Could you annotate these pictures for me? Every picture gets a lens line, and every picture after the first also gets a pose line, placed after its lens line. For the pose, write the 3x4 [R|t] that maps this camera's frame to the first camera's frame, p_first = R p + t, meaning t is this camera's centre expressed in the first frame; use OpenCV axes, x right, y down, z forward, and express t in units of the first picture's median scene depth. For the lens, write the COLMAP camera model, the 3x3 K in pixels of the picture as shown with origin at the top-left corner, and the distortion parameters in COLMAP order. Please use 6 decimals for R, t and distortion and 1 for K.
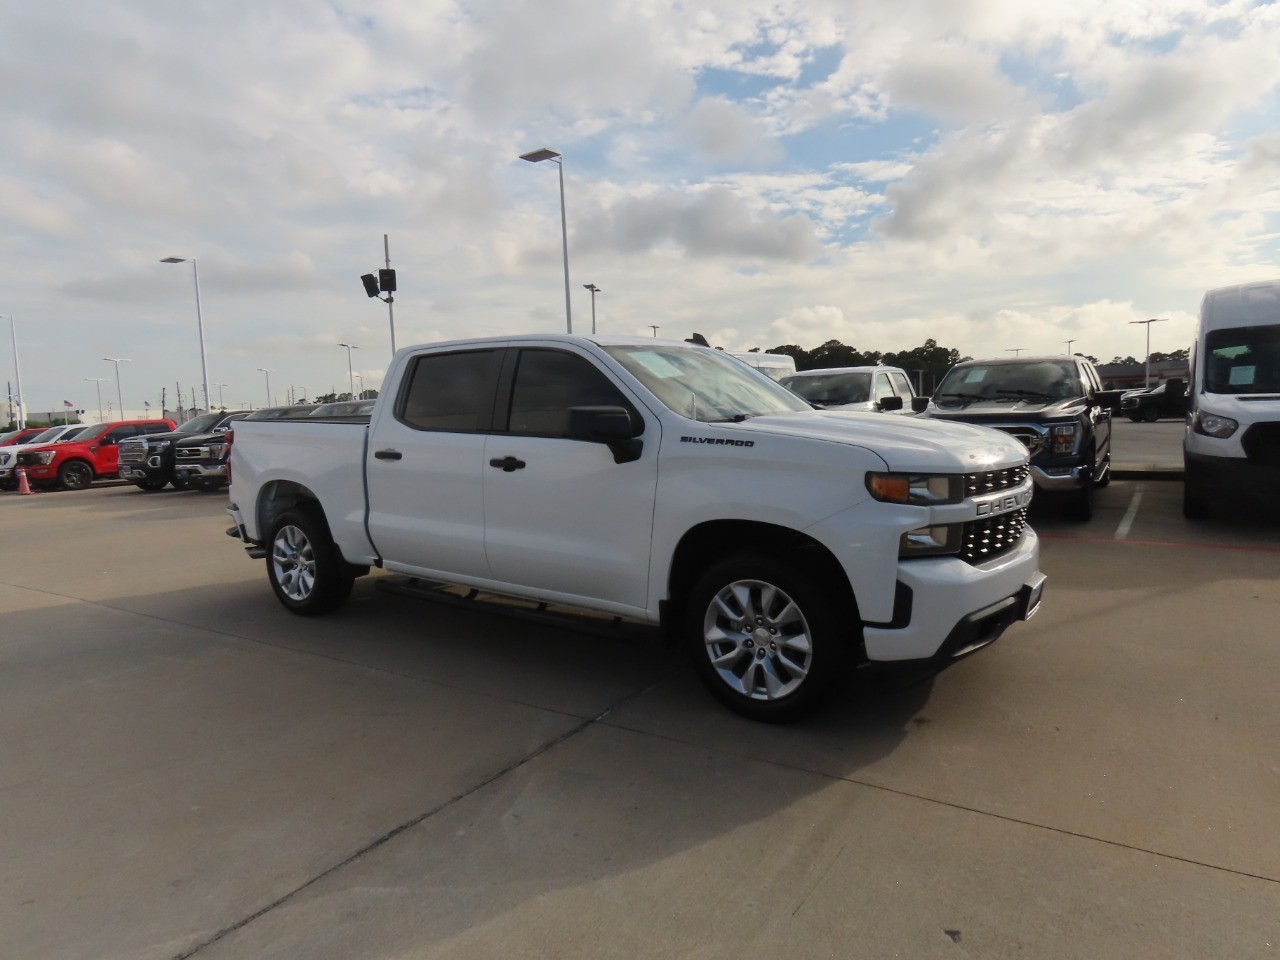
lens RADIAL K [[854.1, 0, 640.0], [0, 854.1, 480.0], [0, 0, 1]] dist [-0.004670, -0.001210]
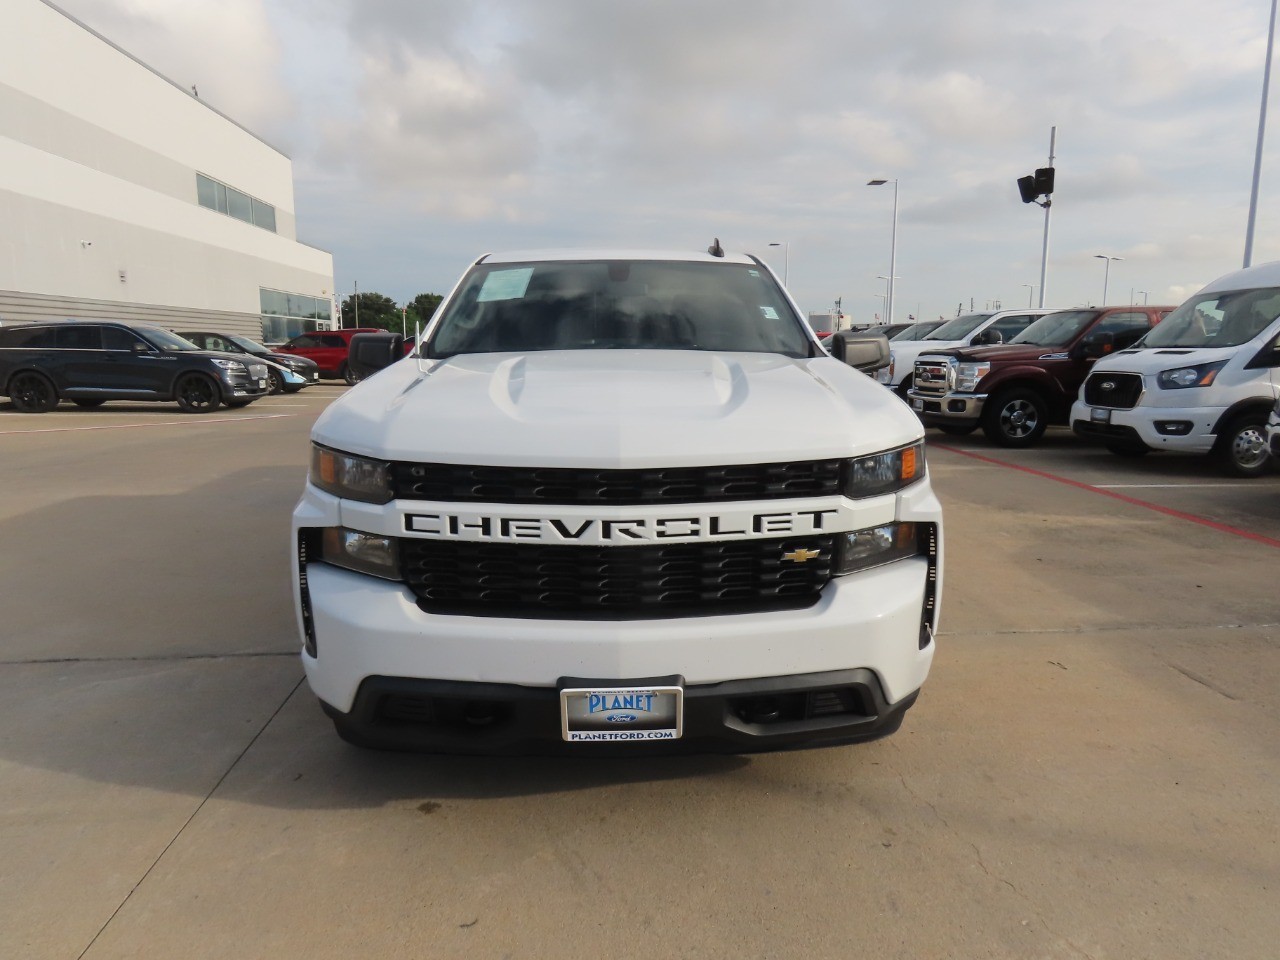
lens RADIAL K [[844.0, 0, 640.0], [0, 844.0, 480.0], [0, 0, 1]] dist [-0.000905, -0.004695]
pose [[0.591215, 0.169094, -0.788589, 0.878578], [-0.092278, 0.985536, 0.142143, -0.083124], [0.801217, -0.011268, 0.598267, 0.705045]]
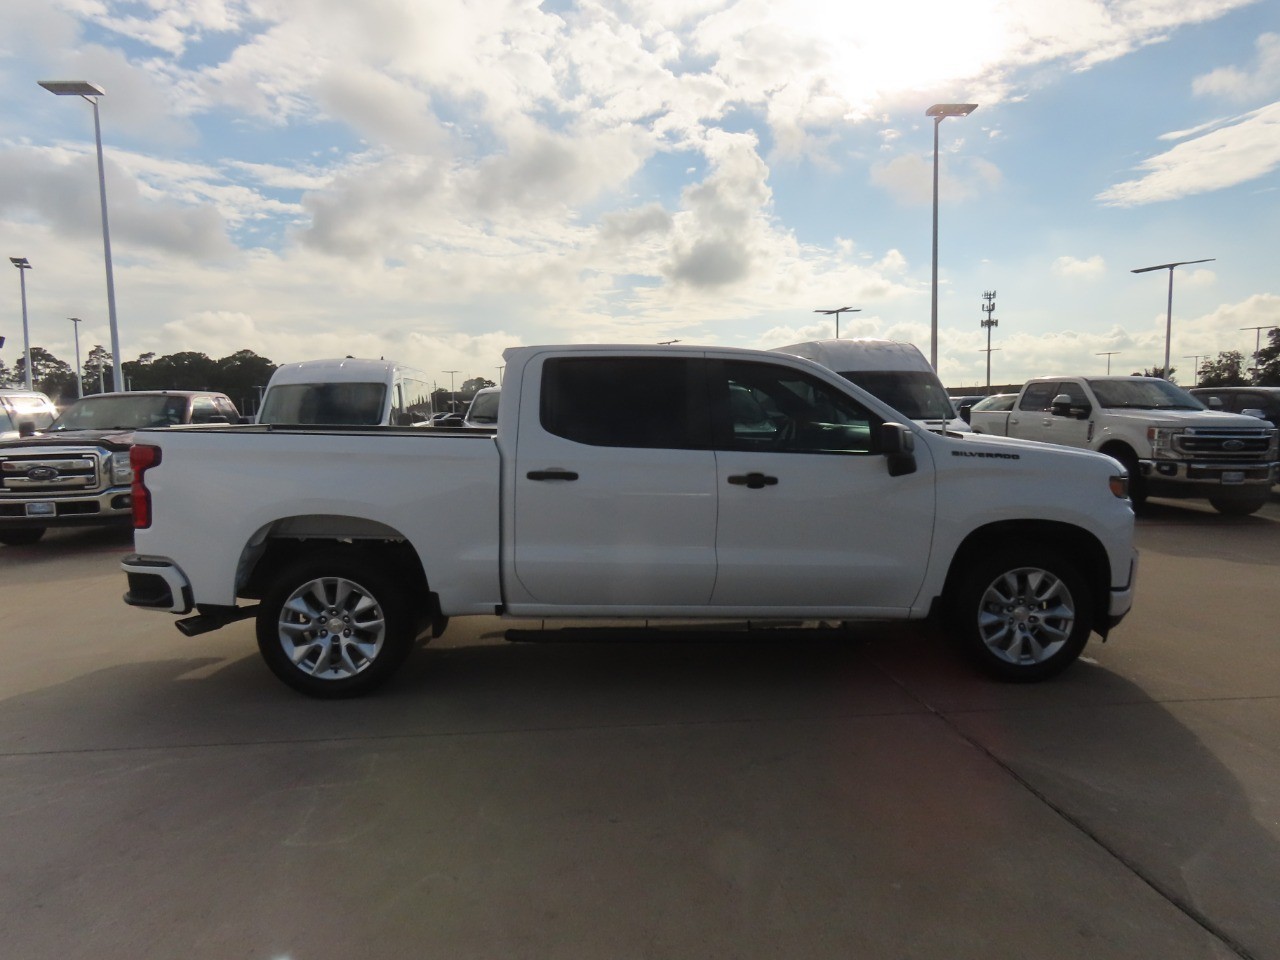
lens RADIAL K [[850.6, 0, 642.5], [0, 850.6, 488.6], [0, 0, 1]] dist [-0.022328, 0.019515]
pose [[0.753547, -0.033117, 0.656559, -1.033363], [0.038917, 0.999226, 0.005735, -0.023885], [-0.656241, 0.021230, 0.754253, 0.424505]]
